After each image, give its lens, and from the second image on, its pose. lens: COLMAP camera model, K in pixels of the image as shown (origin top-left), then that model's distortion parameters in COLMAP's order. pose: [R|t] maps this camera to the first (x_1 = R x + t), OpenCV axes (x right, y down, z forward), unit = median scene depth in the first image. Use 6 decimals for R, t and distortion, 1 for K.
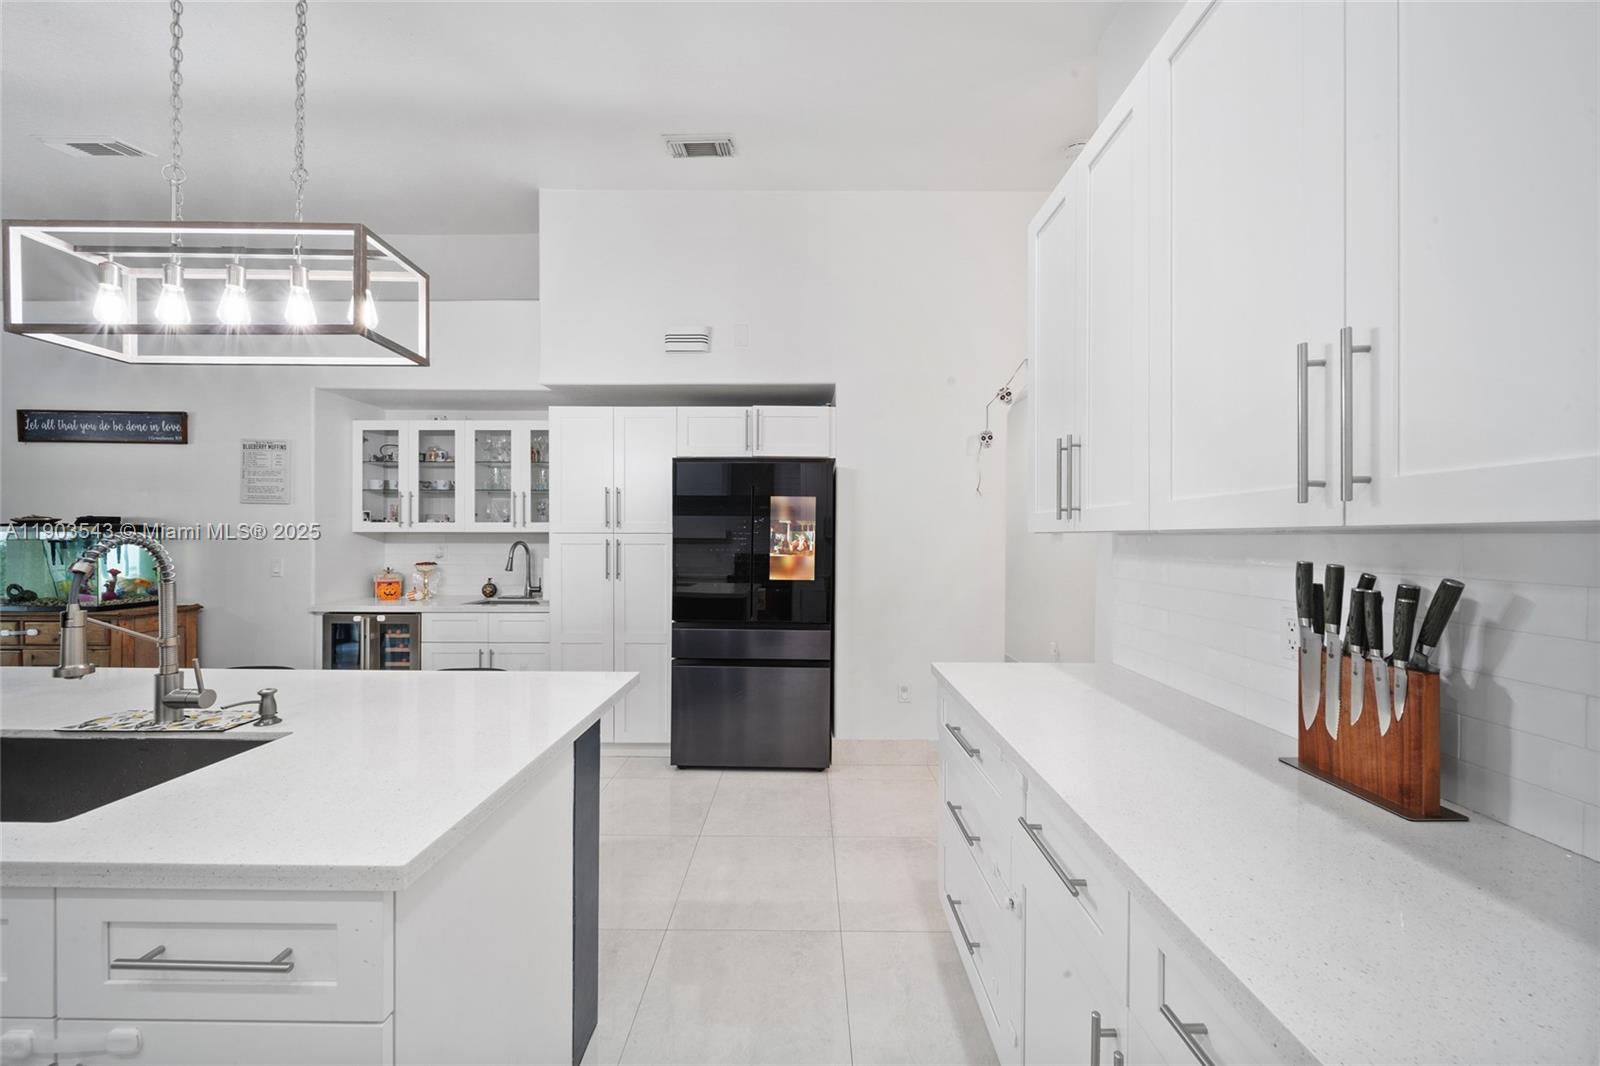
lens RADIAL K [[554.8, 0, 800.0], [0, 554.8, 533.0], [0, 0, 1]] dist [-0.000344, -0.000034]
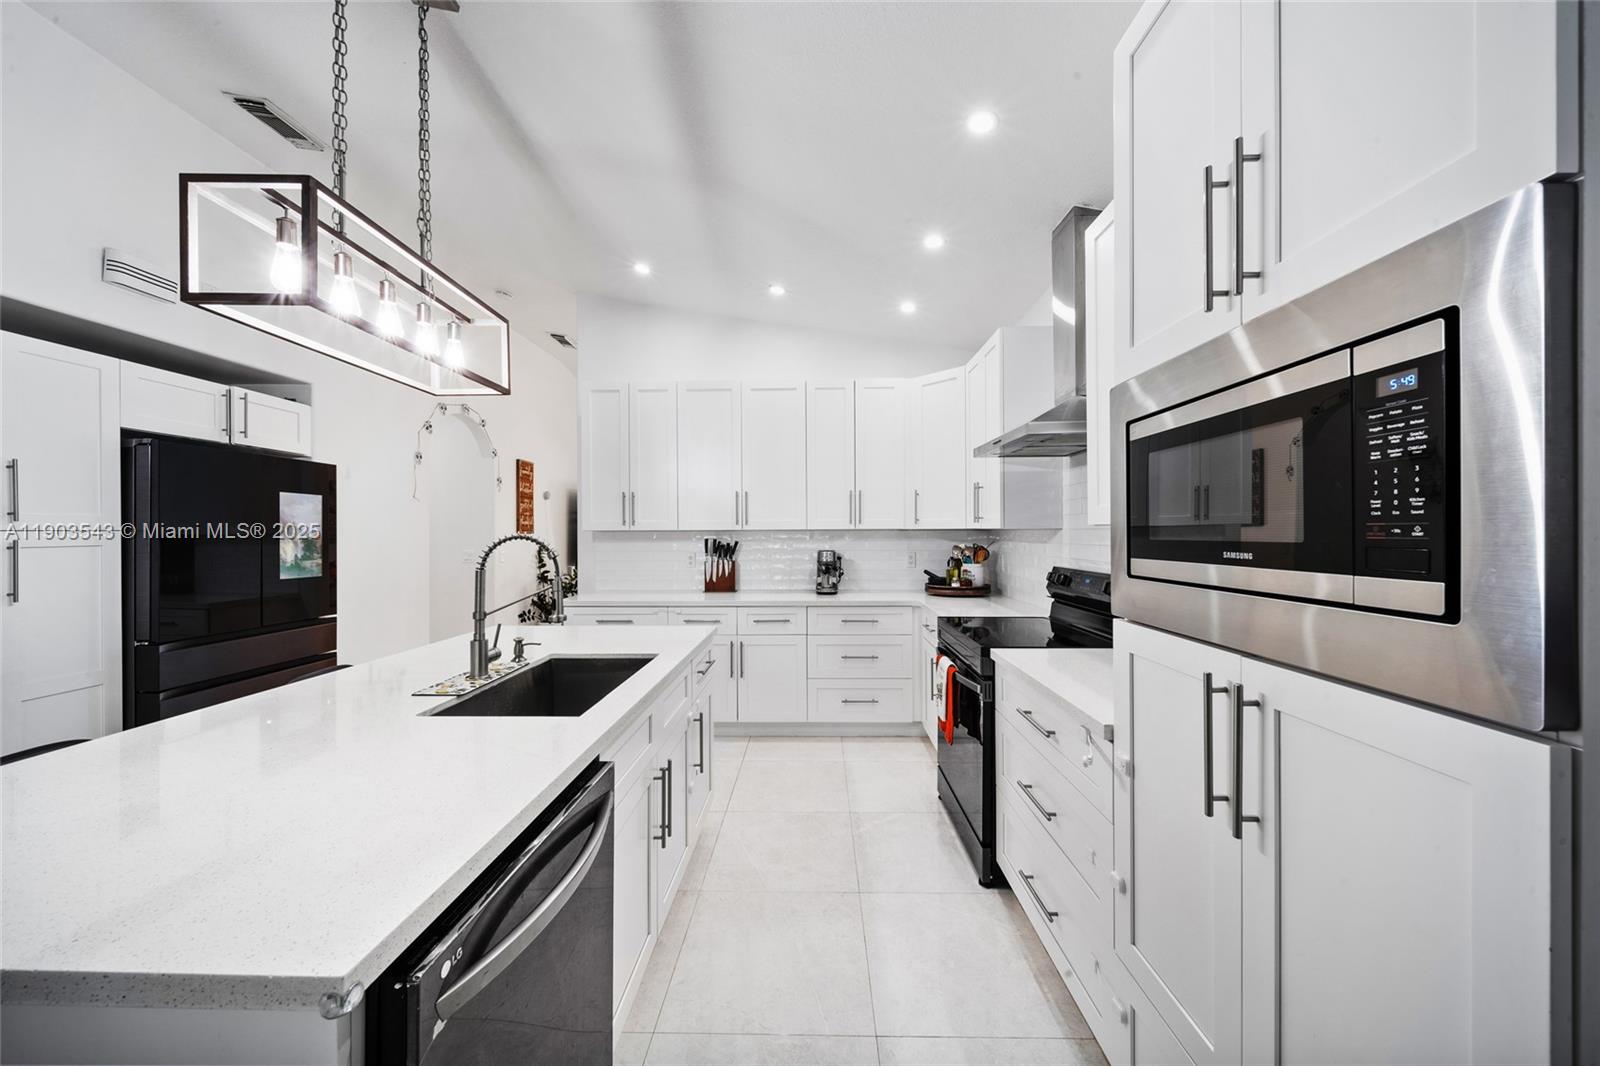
lens RADIAL K [[559.1, 0, 800.0], [0, 559.1, 533.0], [0, 0, 1]] dist [-0.001243, -0.000404]
pose [[0.019958, -0.006801, 0.999778, -0.996466], [-0.005711, 0.999960, 0.006916, -0.007322], [-0.999785, -0.005847, 0.019919, 0.081734]]
